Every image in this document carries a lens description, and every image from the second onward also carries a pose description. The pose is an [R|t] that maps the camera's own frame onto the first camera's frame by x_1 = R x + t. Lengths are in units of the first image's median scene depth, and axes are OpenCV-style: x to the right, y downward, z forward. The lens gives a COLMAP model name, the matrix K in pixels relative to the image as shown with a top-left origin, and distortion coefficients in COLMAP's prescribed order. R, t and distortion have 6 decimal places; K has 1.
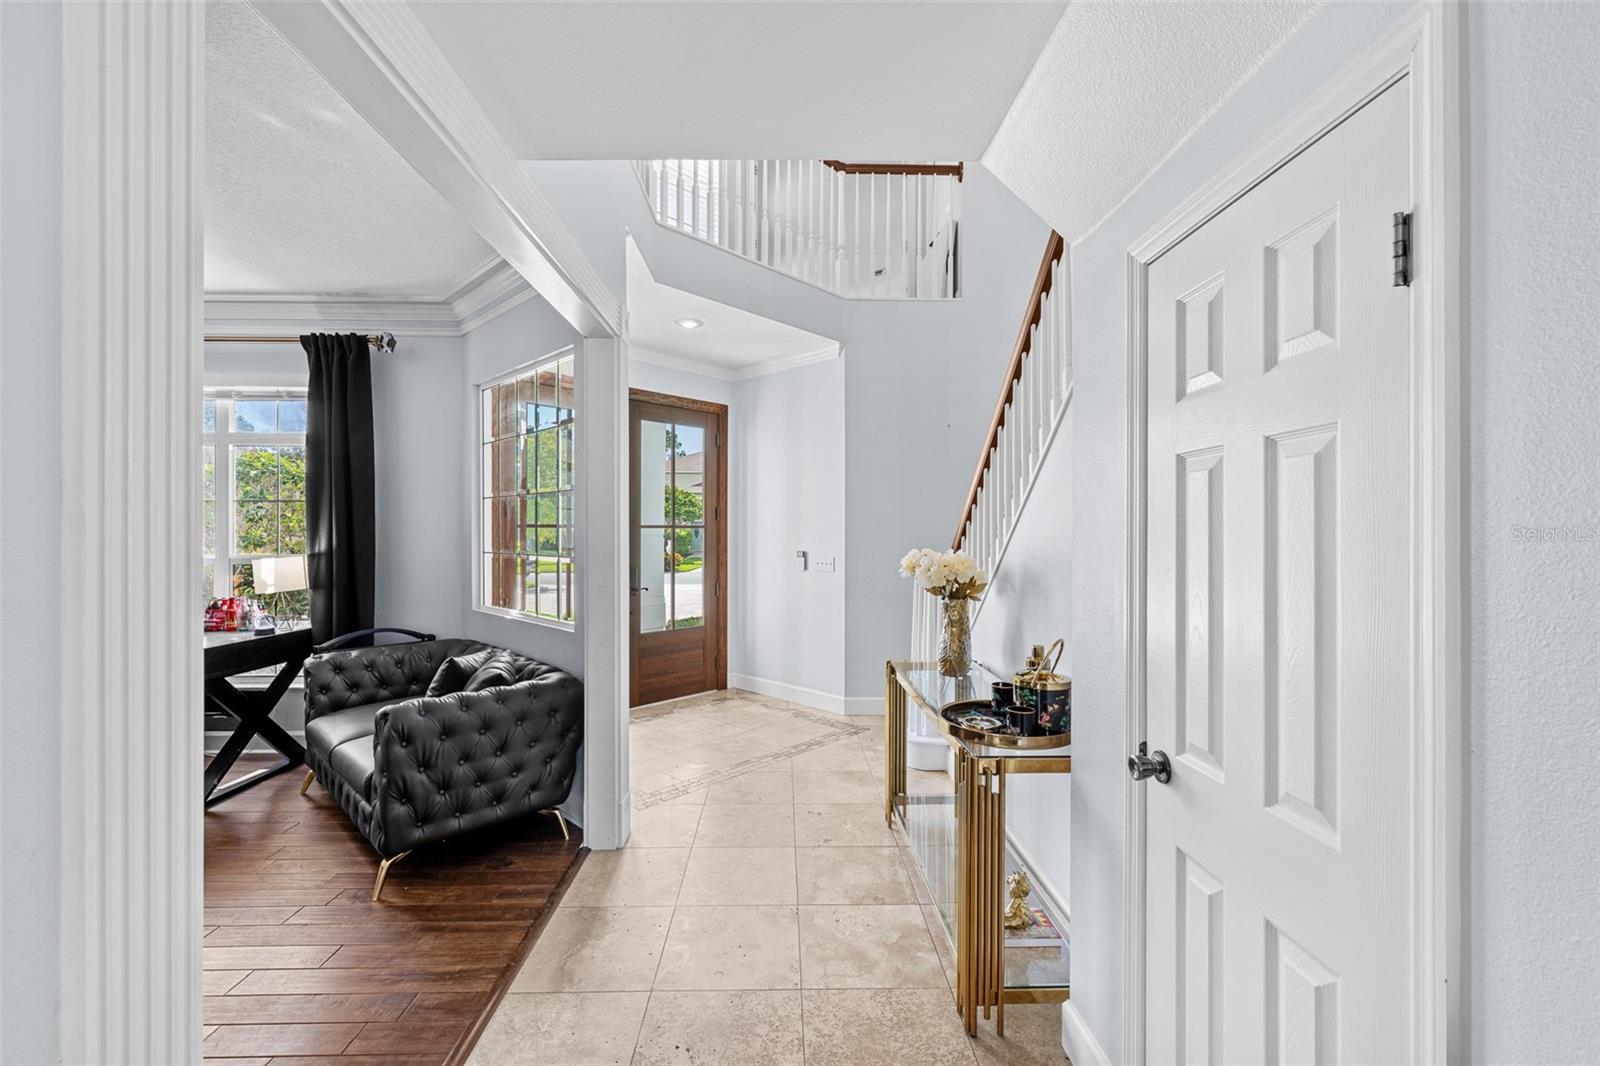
lens RADIAL K [[666.6, 0, 800.0], [0, 666.6, 533.0], [0, 0, 1]] dist [-0.000539, -0.000190]
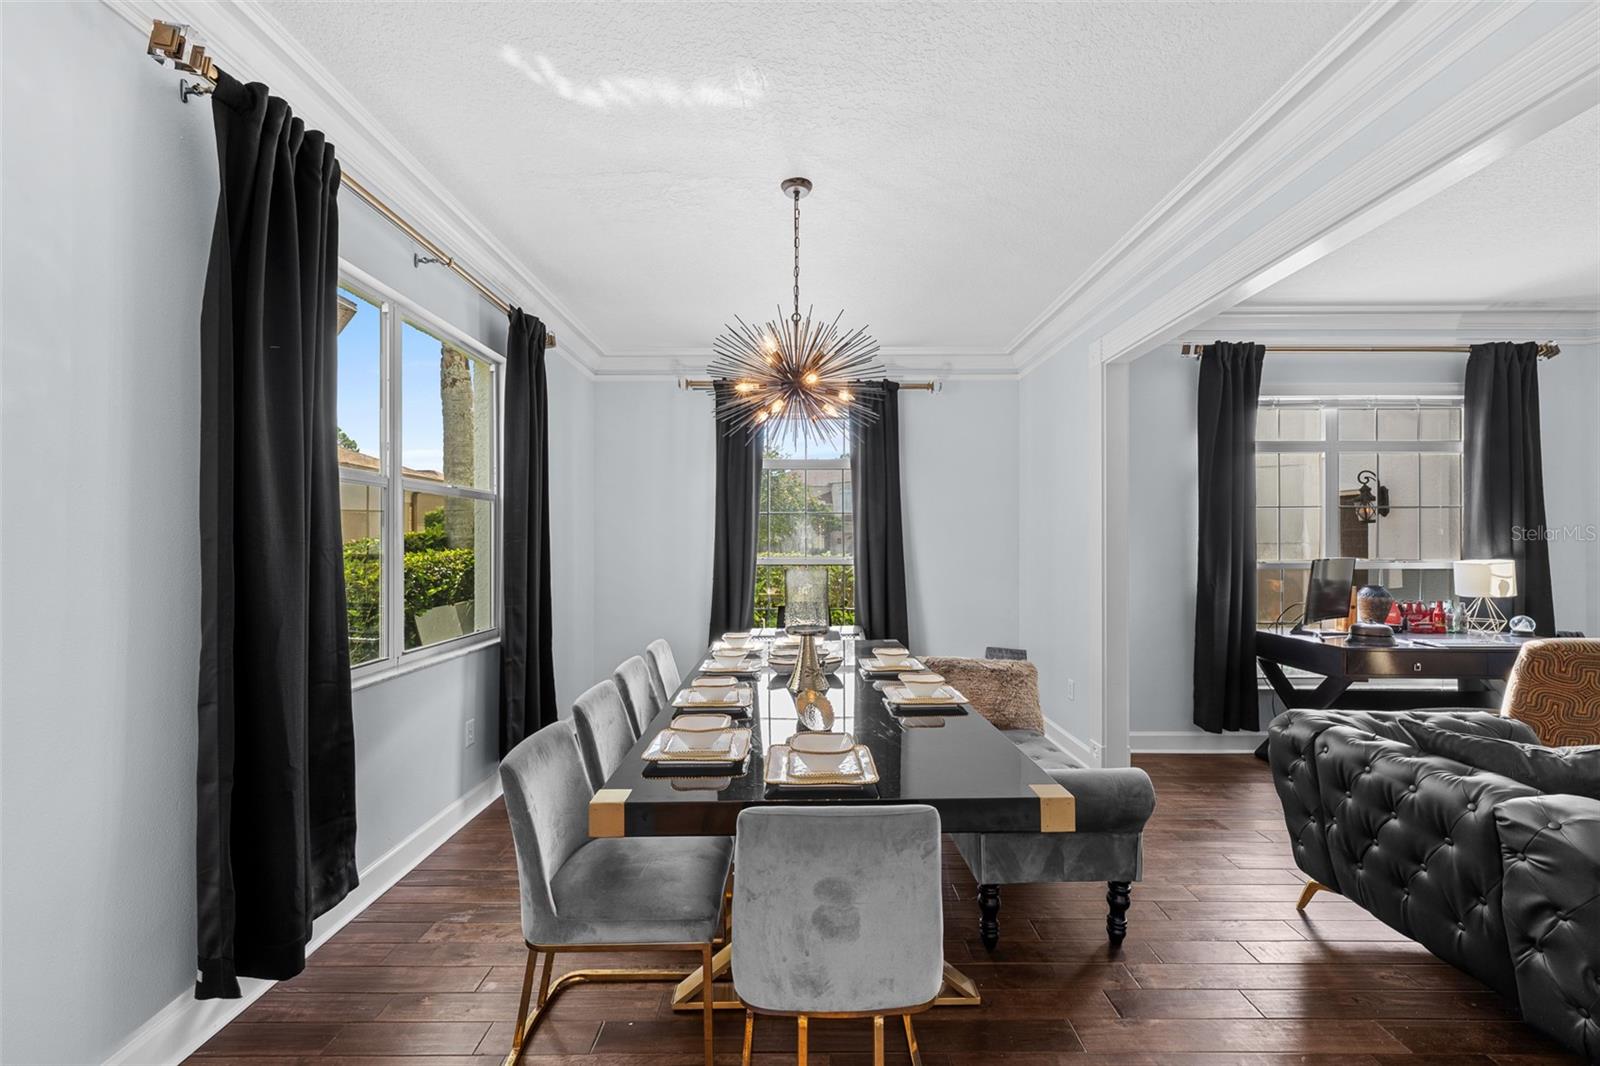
lens RADIAL K [[640.7, 0, 797.5], [0, 640.7, 534.3], [0, 0, 1]] dist [0.000053, 0.000312]
pose [[0.999529, -0.003235, -0.030529, -1.855080], [0.003061, 0.999979, -0.005746, -0.000882], [0.030547, 0.005650, 0.999517, -0.022977]]
